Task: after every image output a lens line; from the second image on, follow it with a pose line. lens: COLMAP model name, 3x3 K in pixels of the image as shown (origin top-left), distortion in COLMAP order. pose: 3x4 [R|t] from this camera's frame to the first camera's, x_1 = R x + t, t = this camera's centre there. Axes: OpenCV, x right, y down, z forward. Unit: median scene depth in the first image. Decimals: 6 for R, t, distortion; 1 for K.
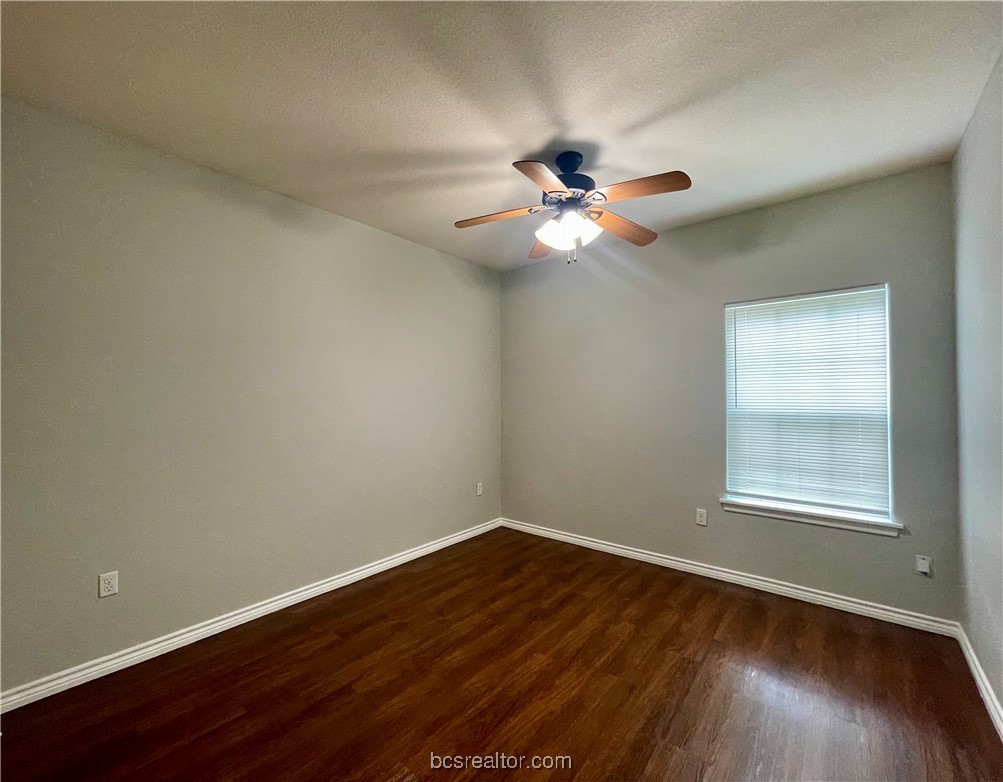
lens RADIAL K [[427.9, 0, 486.4], [0, 427.9, 390.7], [0, 0, 1]] dist [-0.000931, -0.000116]
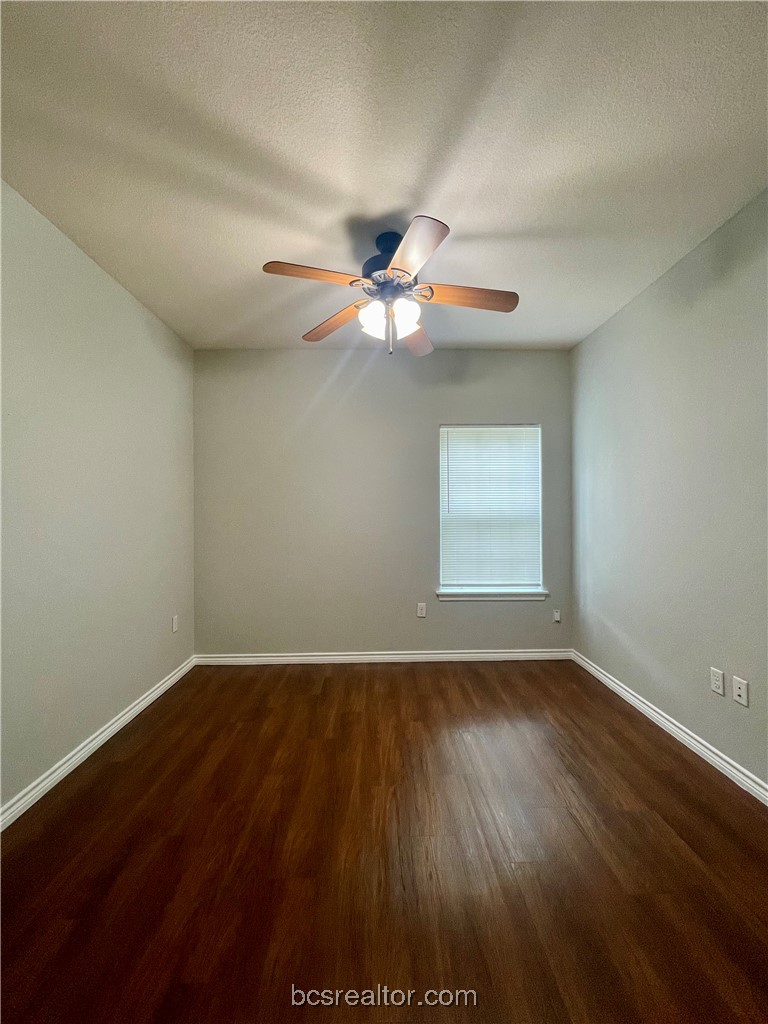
lens RADIAL K [[415.0, 0, 386.2], [0, 415.0, 509.0], [0, 0, 1]] dist [-0.002117, -0.000088]
pose [[0.744209, 0.004669, 0.667930, -0.354927], [-0.005637, 0.999984, -0.000709, 0.033724], [-0.667923, -0.003238, 0.744223, 0.288668]]
